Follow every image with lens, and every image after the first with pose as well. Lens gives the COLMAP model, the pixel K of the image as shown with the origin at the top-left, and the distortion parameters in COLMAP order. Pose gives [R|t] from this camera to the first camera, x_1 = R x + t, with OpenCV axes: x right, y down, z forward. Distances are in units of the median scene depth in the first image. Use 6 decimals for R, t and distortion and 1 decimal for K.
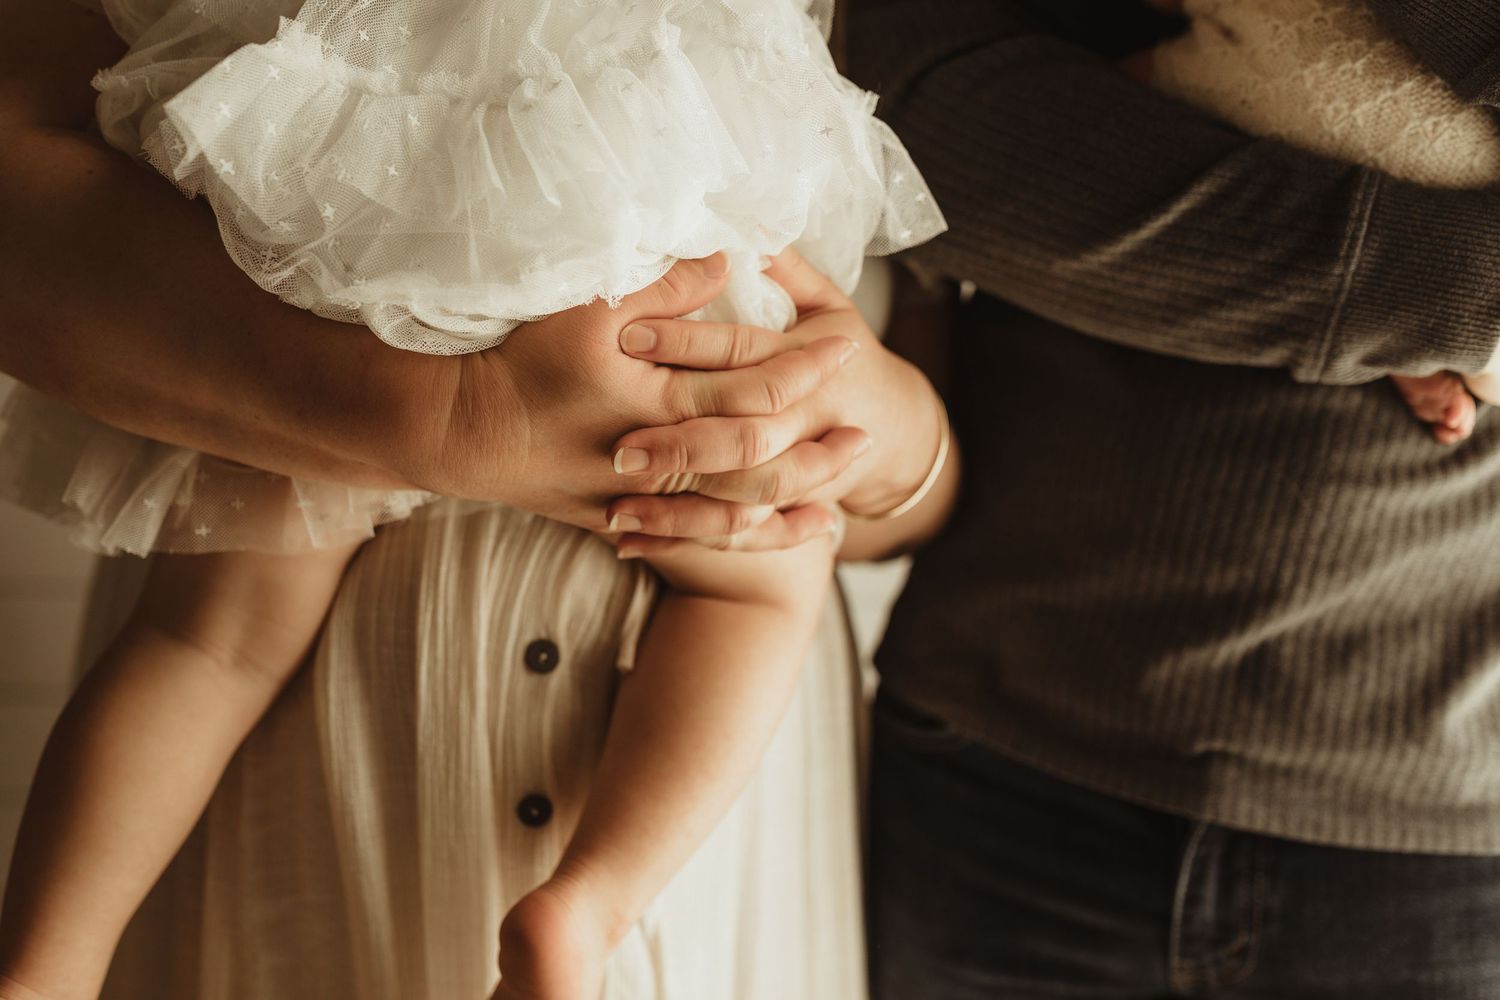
lens RADIAL K [[1468.0, 0, 748.4], [0, 1468.0, 501.2], [0, 0, 1]] dist [0.008161, 0.000000]
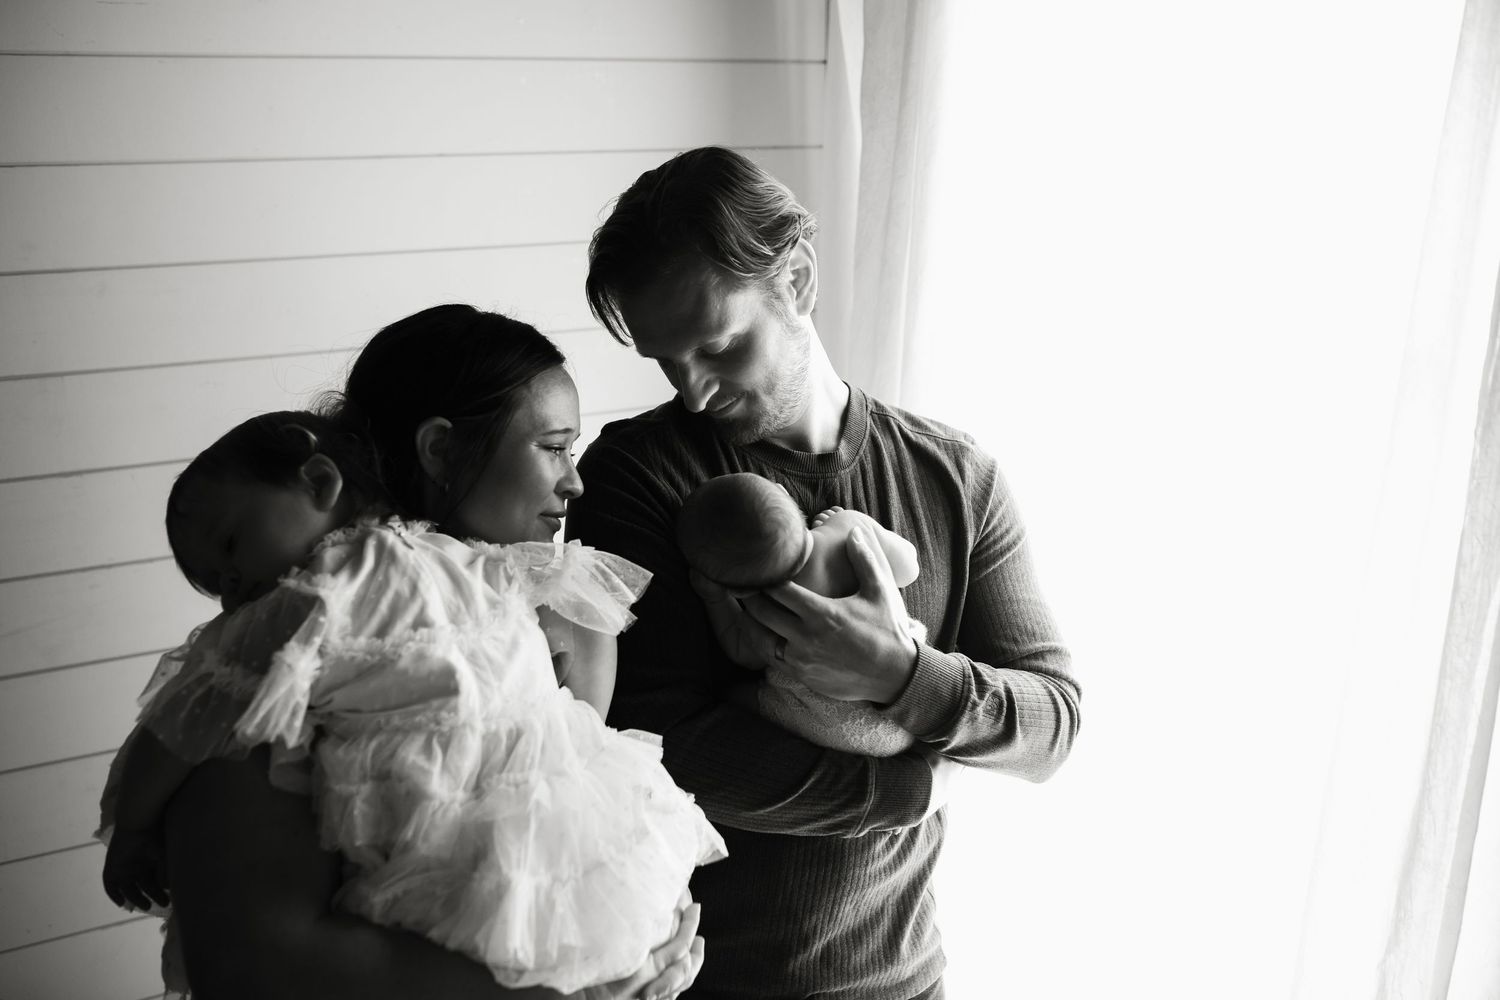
lens RADIAL K [[1468.0, 0, 750.3], [0, 1468.0, 498.8], [0, 0, 1]] dist [0.008161, 0.000000]
pose [[0.776187, -0.172795, 0.606363, -1.053334], [0.131784, 0.984933, 0.111983, -0.899514], [-0.616577, -0.007010, 0.787264, -0.717805]]
